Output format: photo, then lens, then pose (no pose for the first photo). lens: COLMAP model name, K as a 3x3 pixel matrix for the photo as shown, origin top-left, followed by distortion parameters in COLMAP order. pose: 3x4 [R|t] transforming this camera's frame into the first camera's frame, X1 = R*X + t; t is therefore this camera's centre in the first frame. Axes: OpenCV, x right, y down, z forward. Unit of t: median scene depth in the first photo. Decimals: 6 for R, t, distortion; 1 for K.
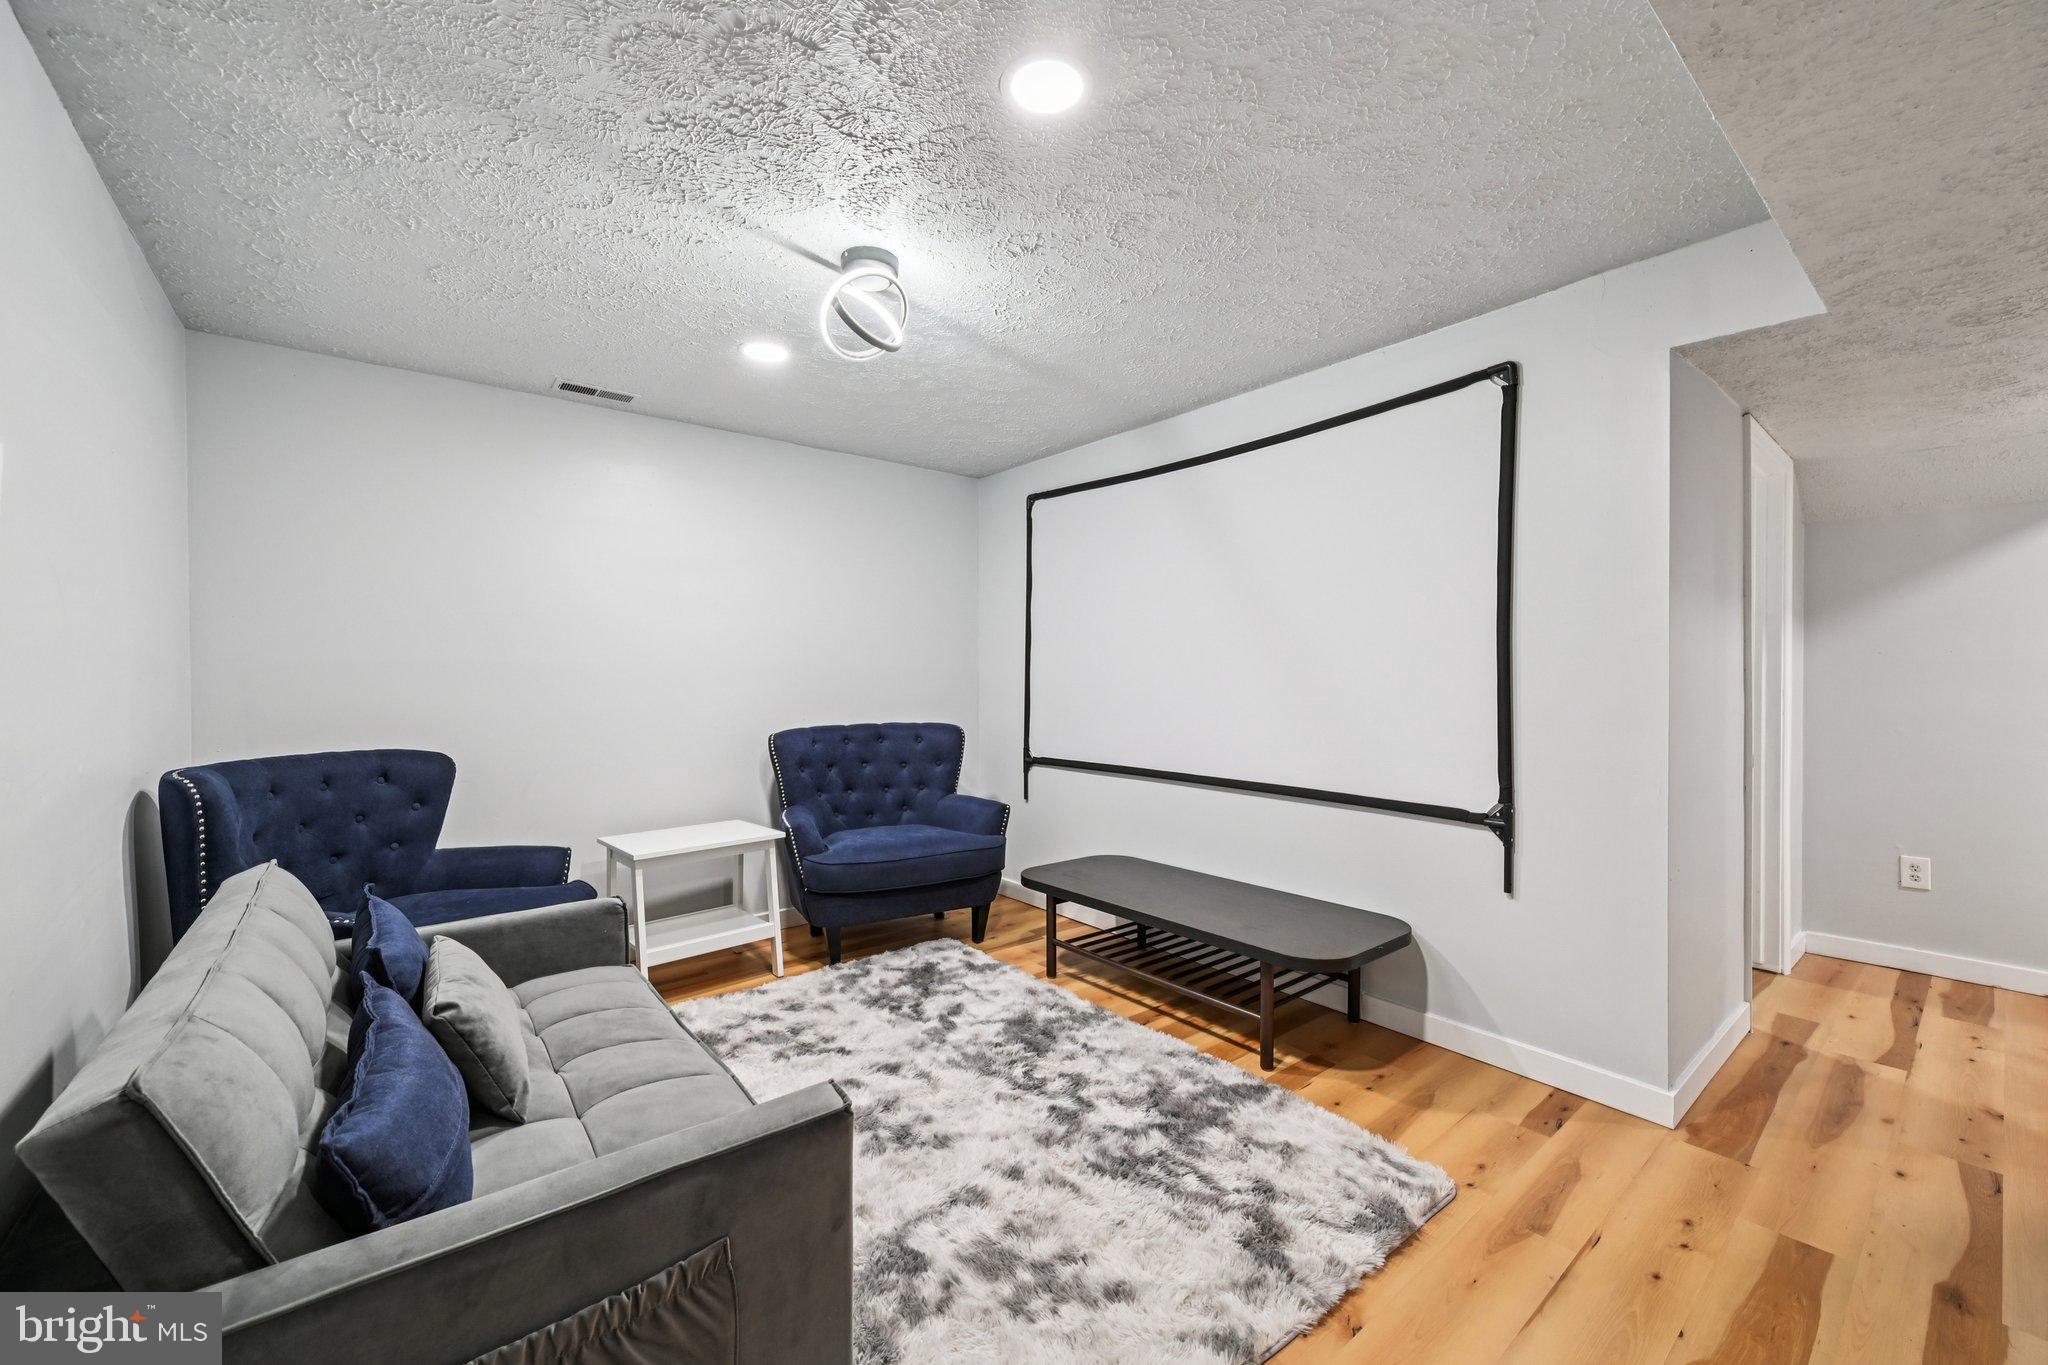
lens RADIAL K [[807.4, 0, 1039.8], [0, 807.4, 681.7], [0, 0, 1]] dist [-0.002175, -0.000398]
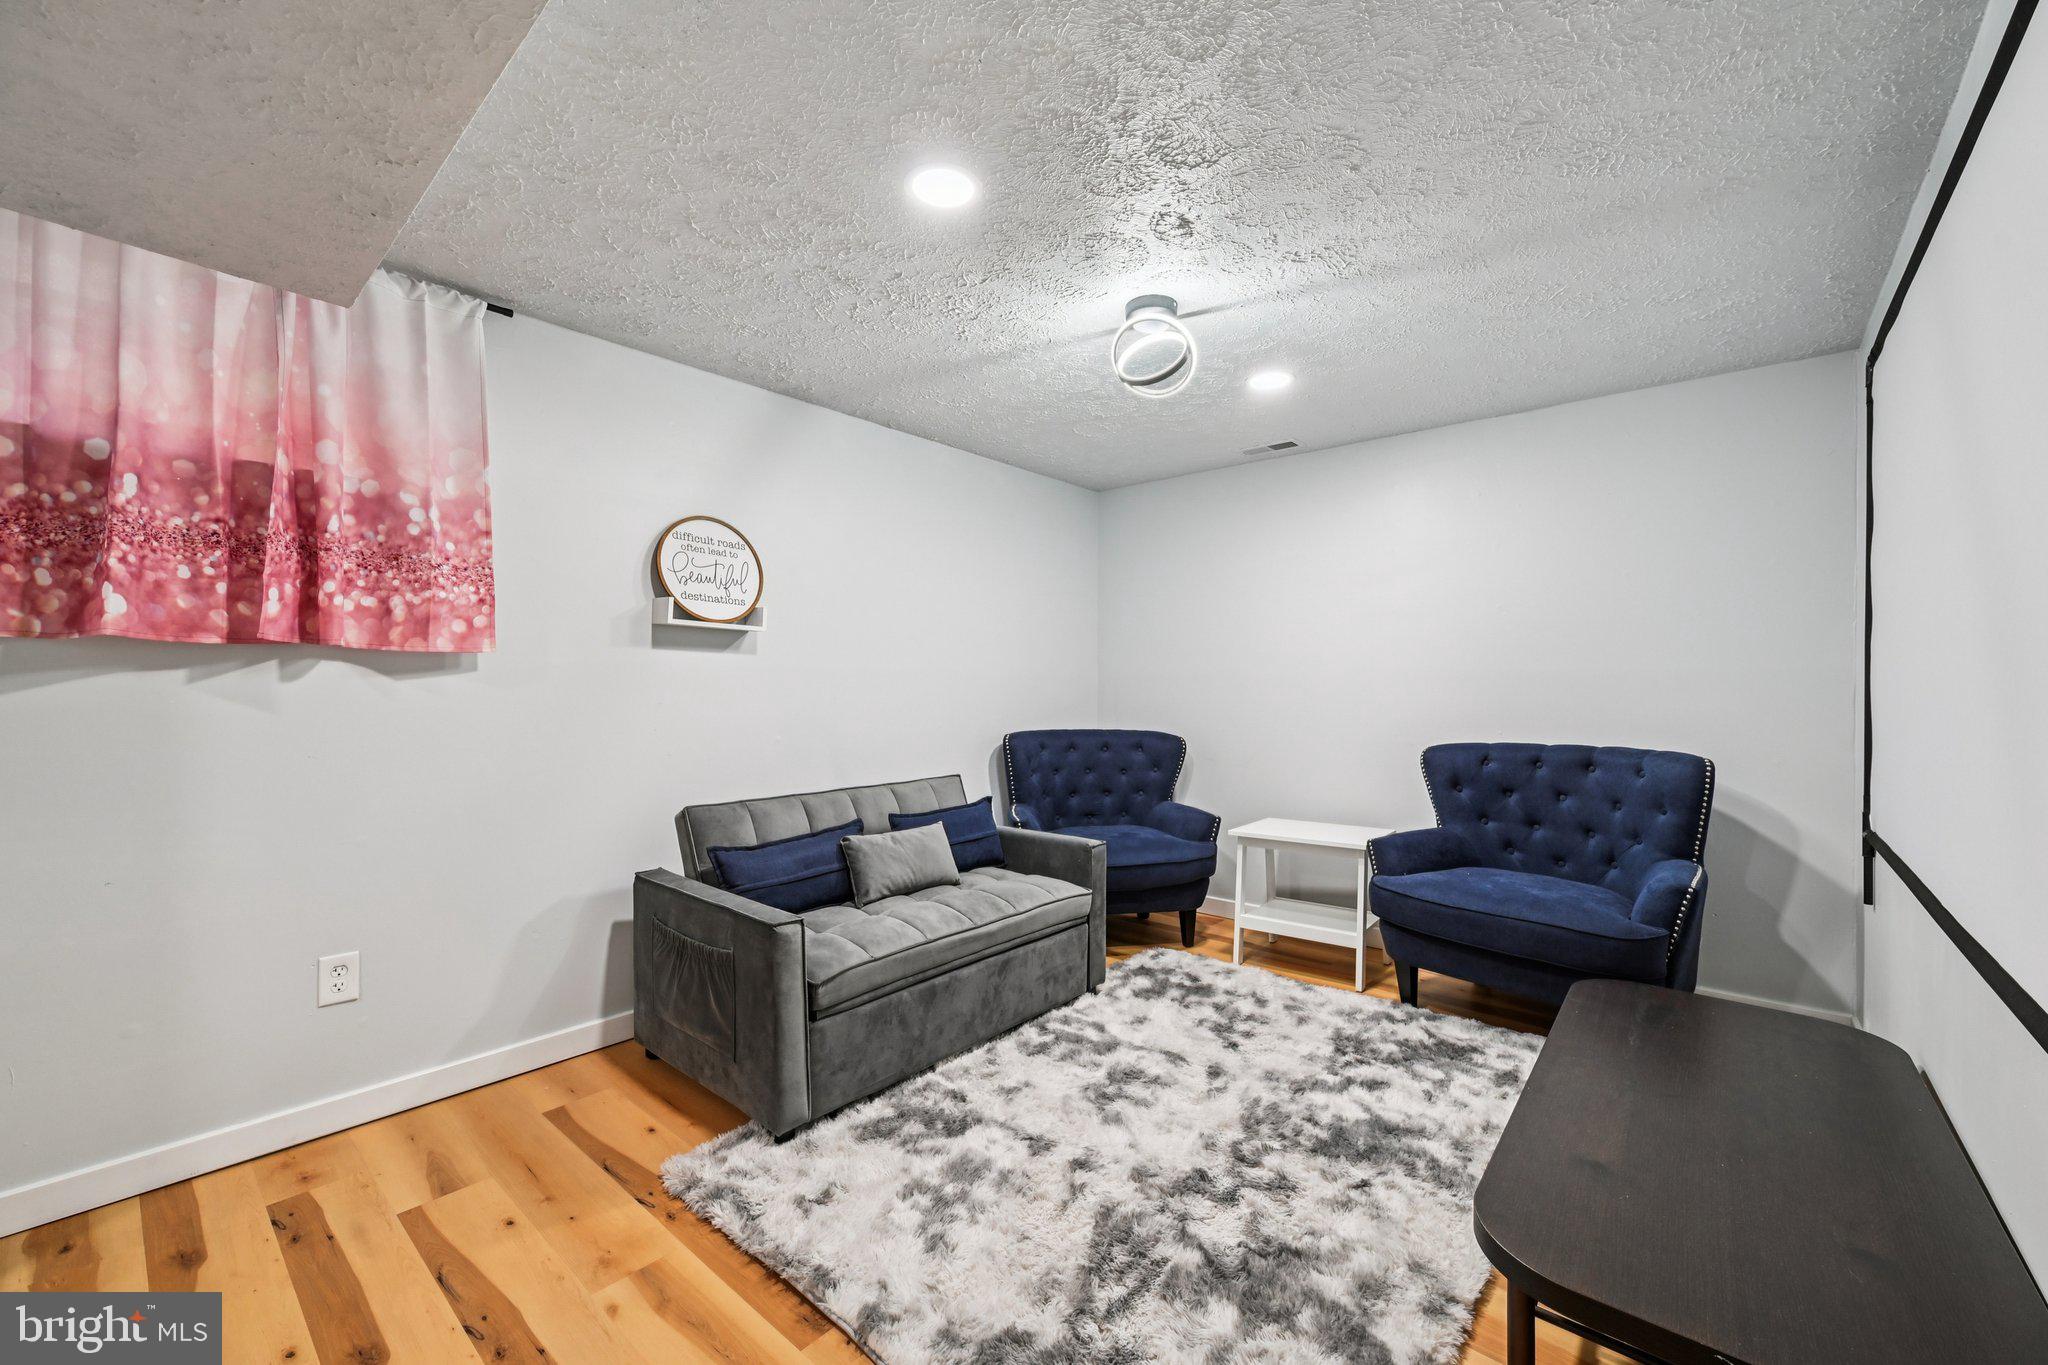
lens RADIAL K [[807.4, 0, 1039.8], [0, 807.4, 682.6], [0, 0, 1]] dist [-0.002175, -0.000398]
pose [[0.172327, -0.000188, -0.985040, 0.712938], [-0.008426, 0.999963, -0.001665, -0.003896], [0.985004, 0.008587, 0.172319, 0.558057]]
